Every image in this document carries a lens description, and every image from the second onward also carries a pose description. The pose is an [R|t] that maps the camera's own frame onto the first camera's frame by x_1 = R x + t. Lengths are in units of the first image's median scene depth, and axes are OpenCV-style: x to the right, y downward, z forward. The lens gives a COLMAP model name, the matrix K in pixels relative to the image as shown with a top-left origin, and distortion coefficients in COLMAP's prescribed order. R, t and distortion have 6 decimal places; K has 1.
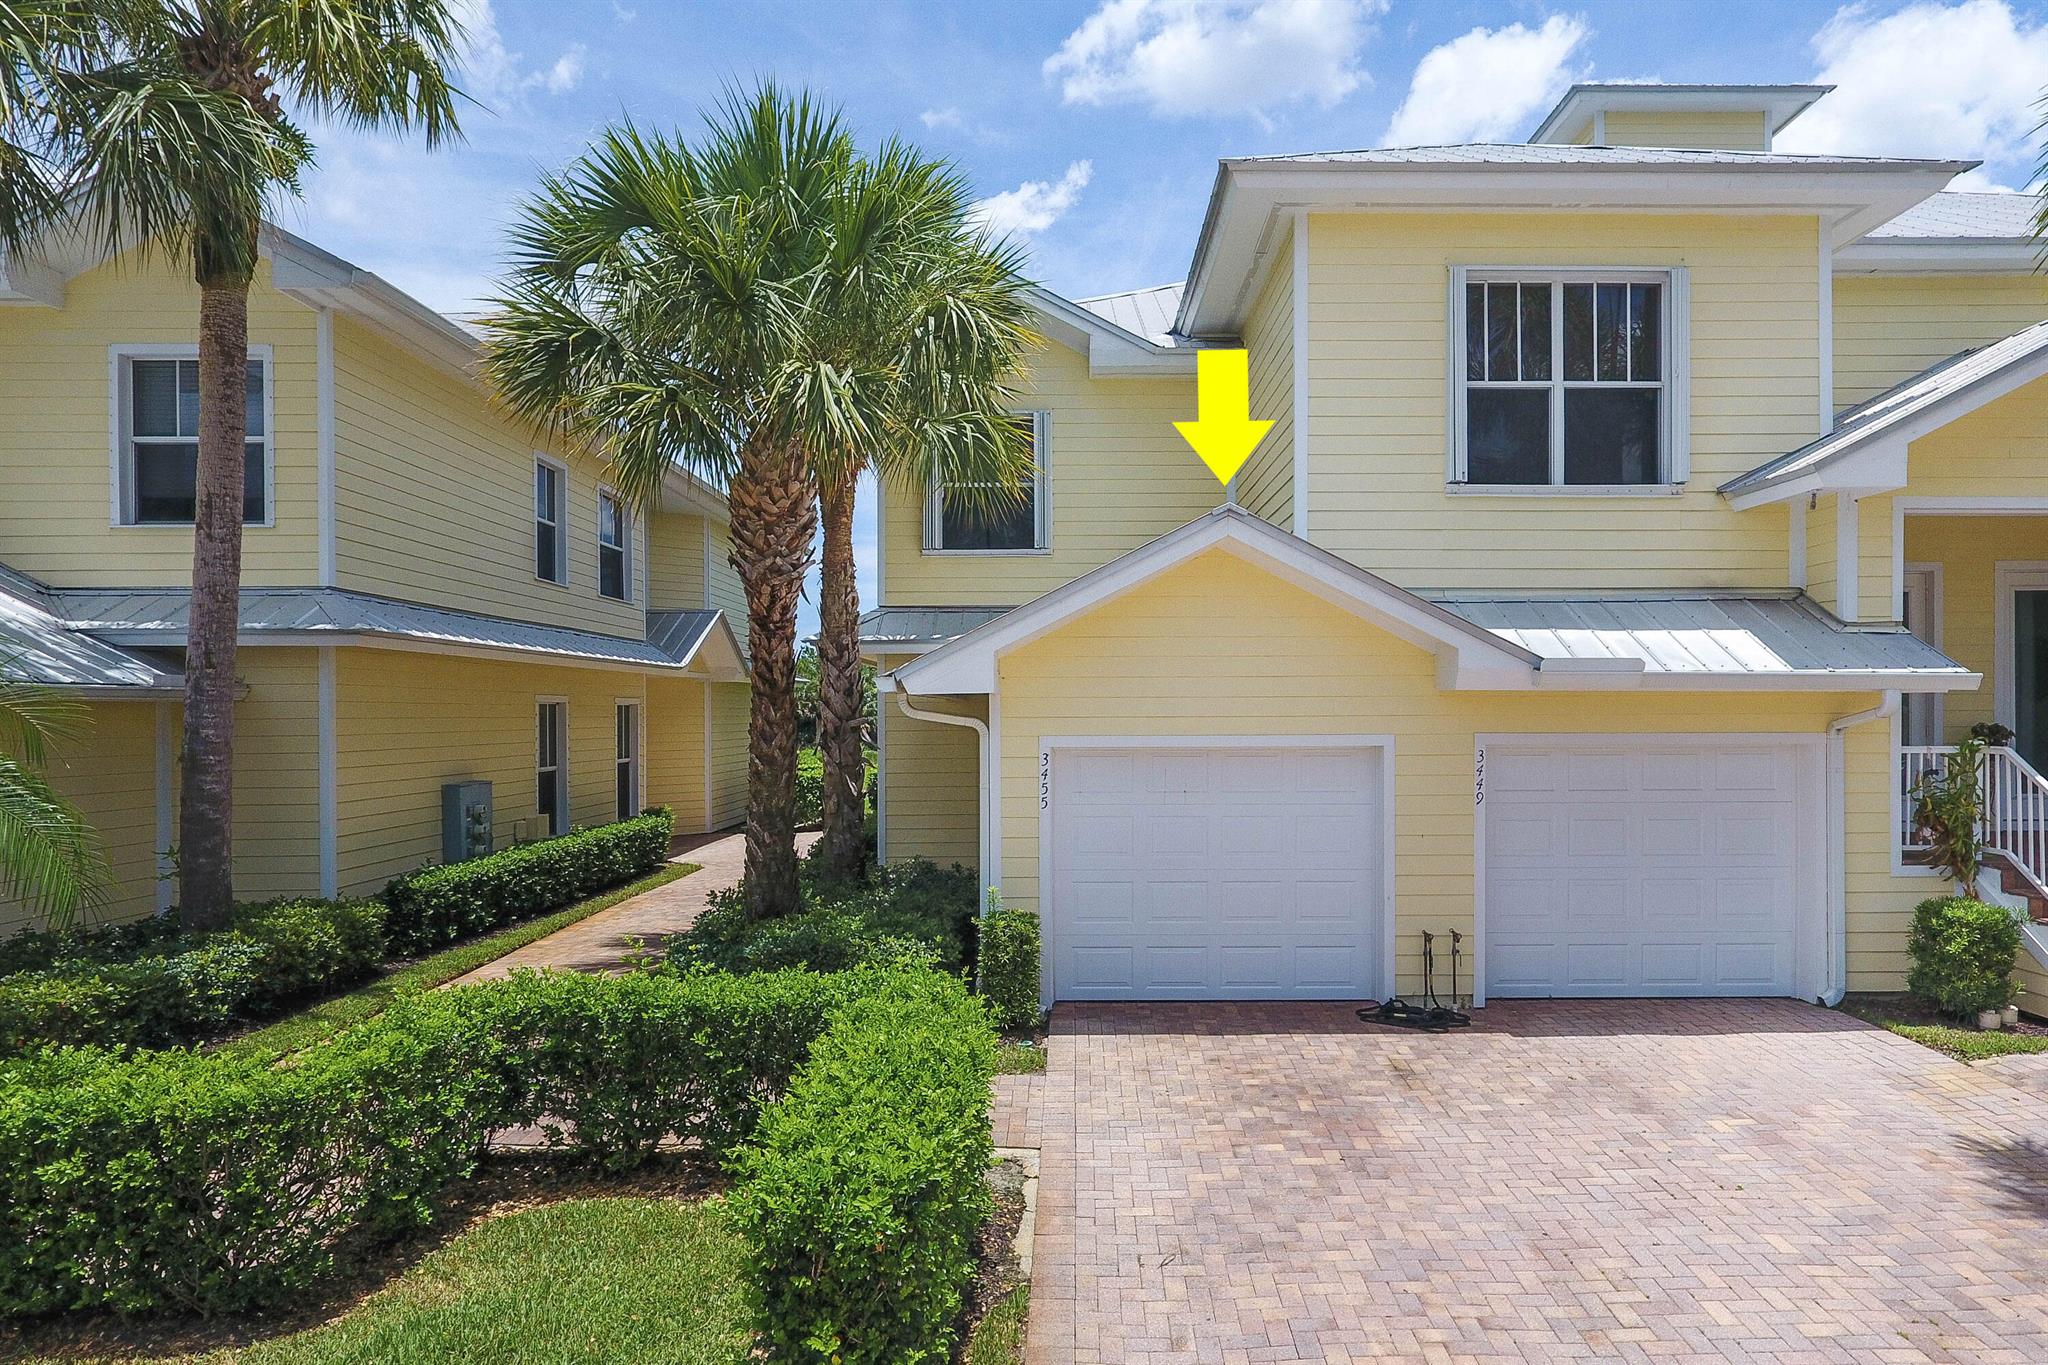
lens RADIAL K [[1225.9, 0, 1090.7], [0, 1225.9, 742.3], [0, 0, 1]] dist [0.002040, 0.000262]
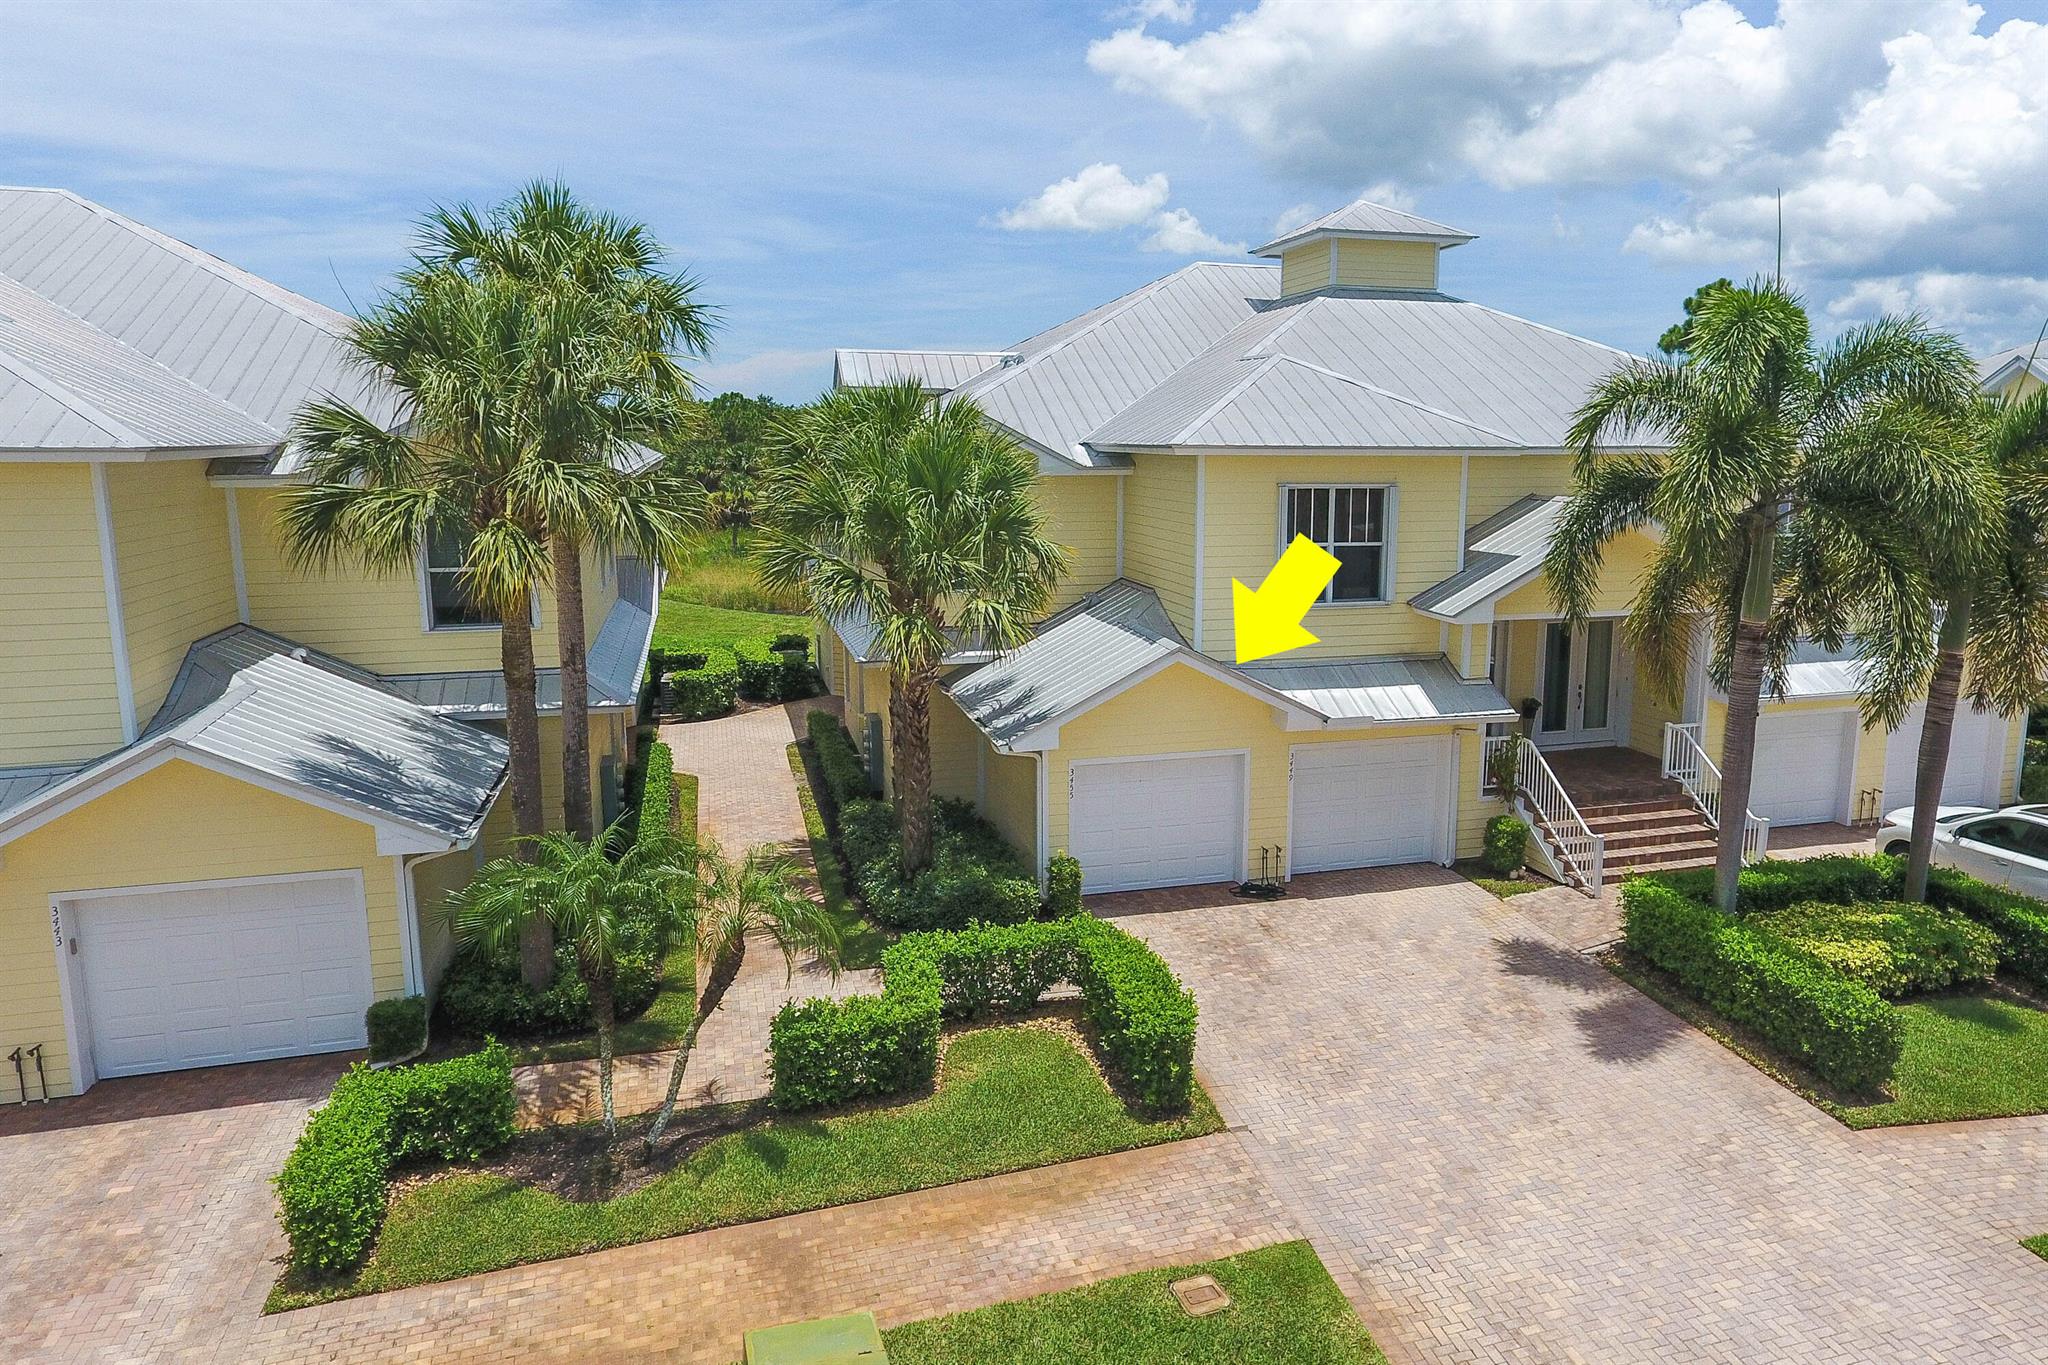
lens RADIAL K [[1313.8, 0, 1105.0], [0, 1313.8, 678.6], [0, 0, 1]] dist [-0.001503, 0.007826]
pose [[0.959869, -0.041975, 0.277289, -0.533210], [-0.003527, 0.986851, 0.161596, -0.445274], [-0.280425, -0.156089, 0.947100, -0.853685]]
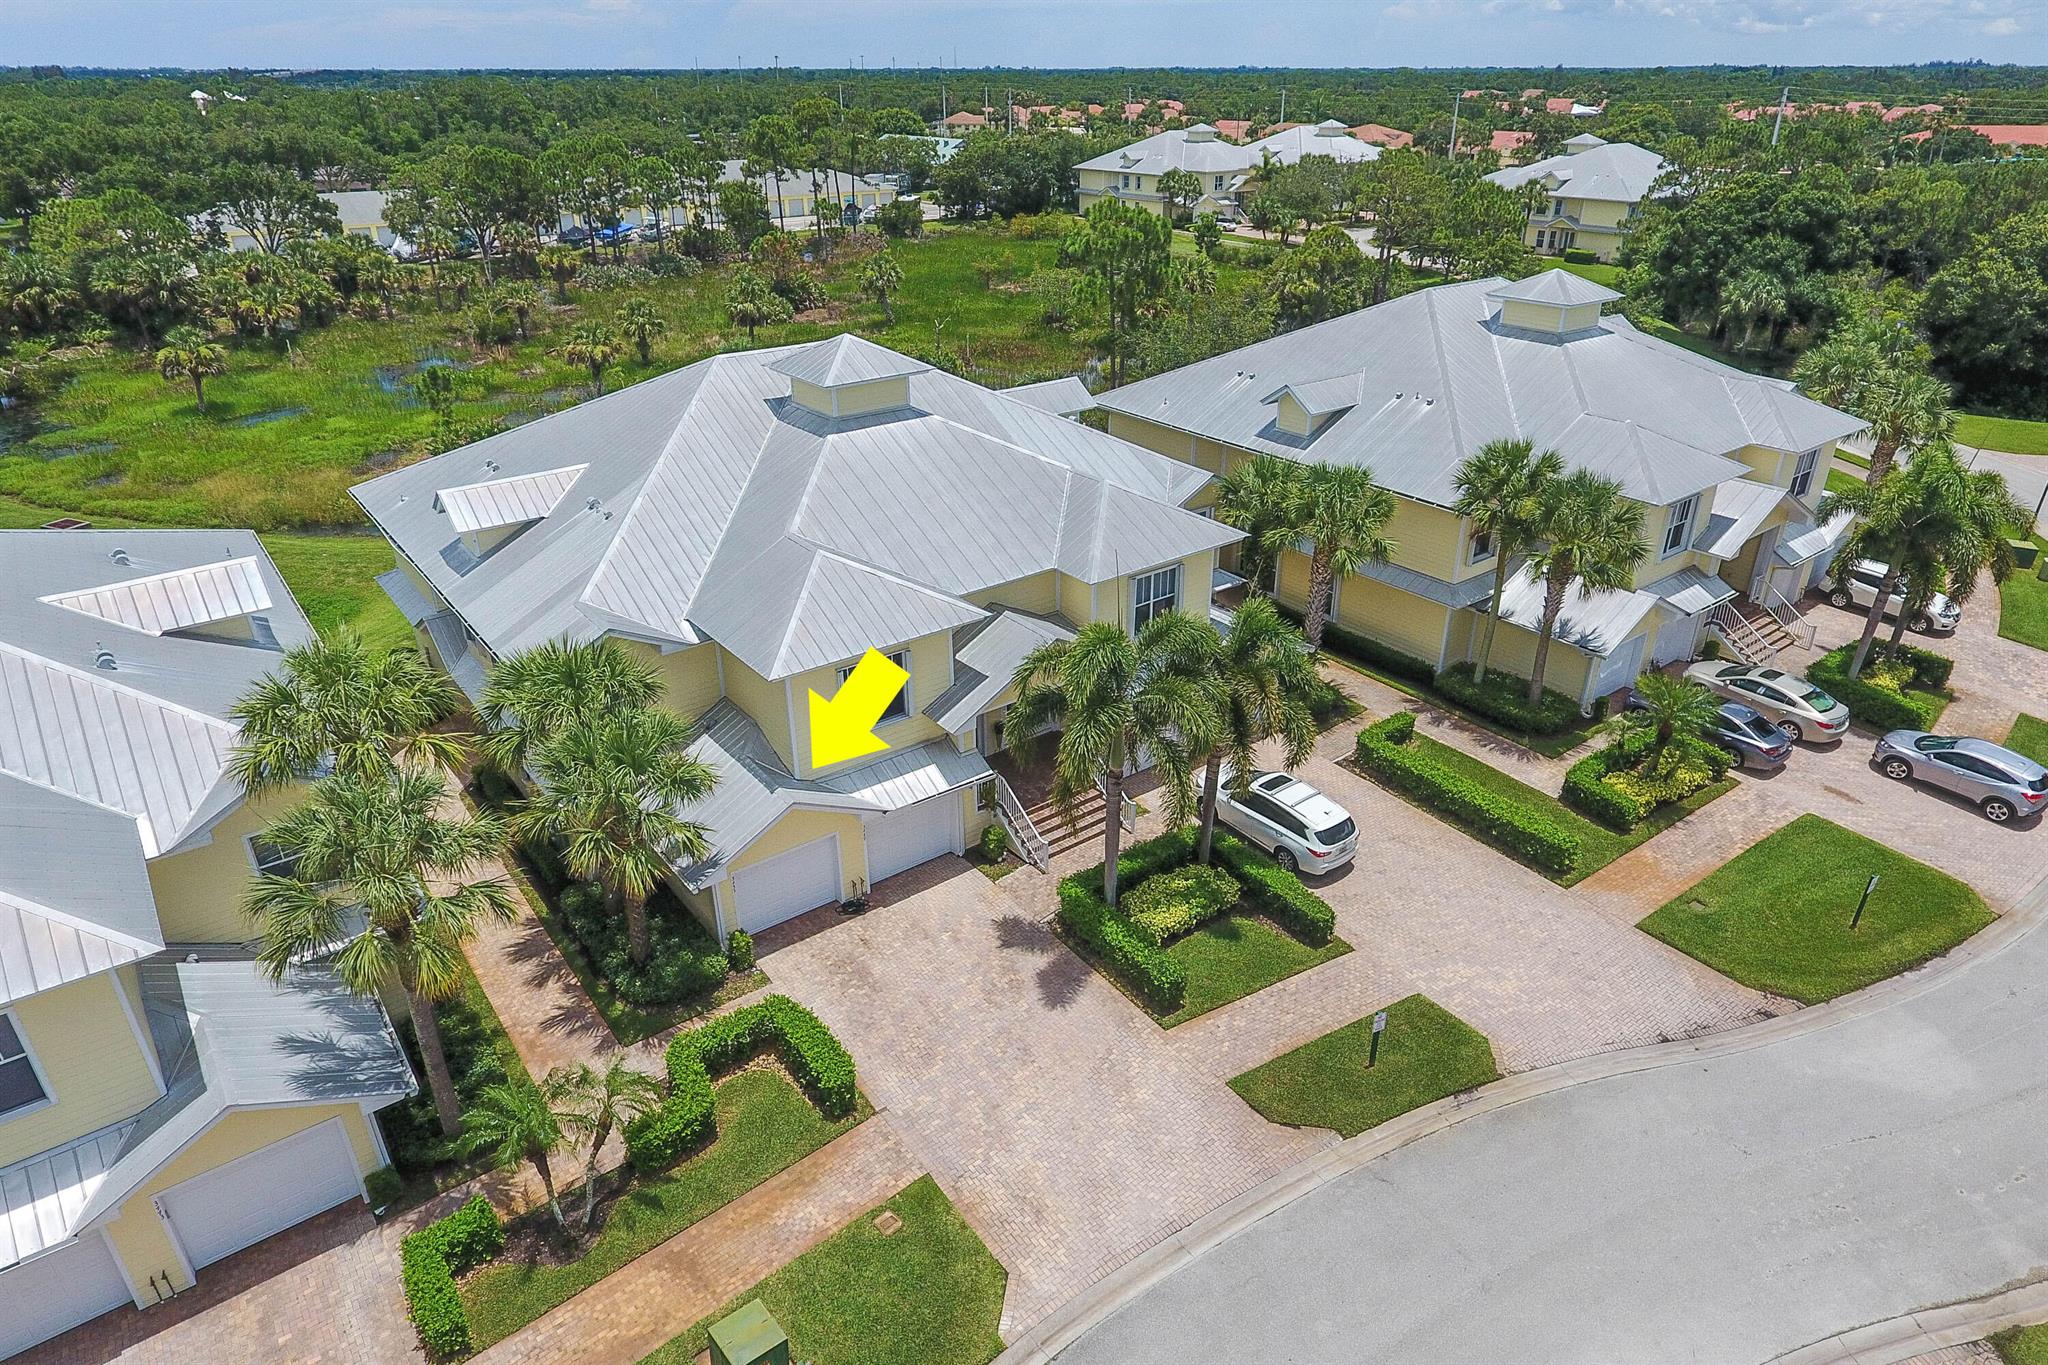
lens RADIAL K [[1225.9, 0, 1035.4], [0, 1225.9, 699.3], [0, 0, 1]] dist [0.002040, 0.000262]
pose [[0.797832, -0.276973, 0.535490, -0.912973], [0.009735, 0.894024, 0.447913, -1.678578], [-0.602801, -0.352146, 0.715978, -1.373591]]
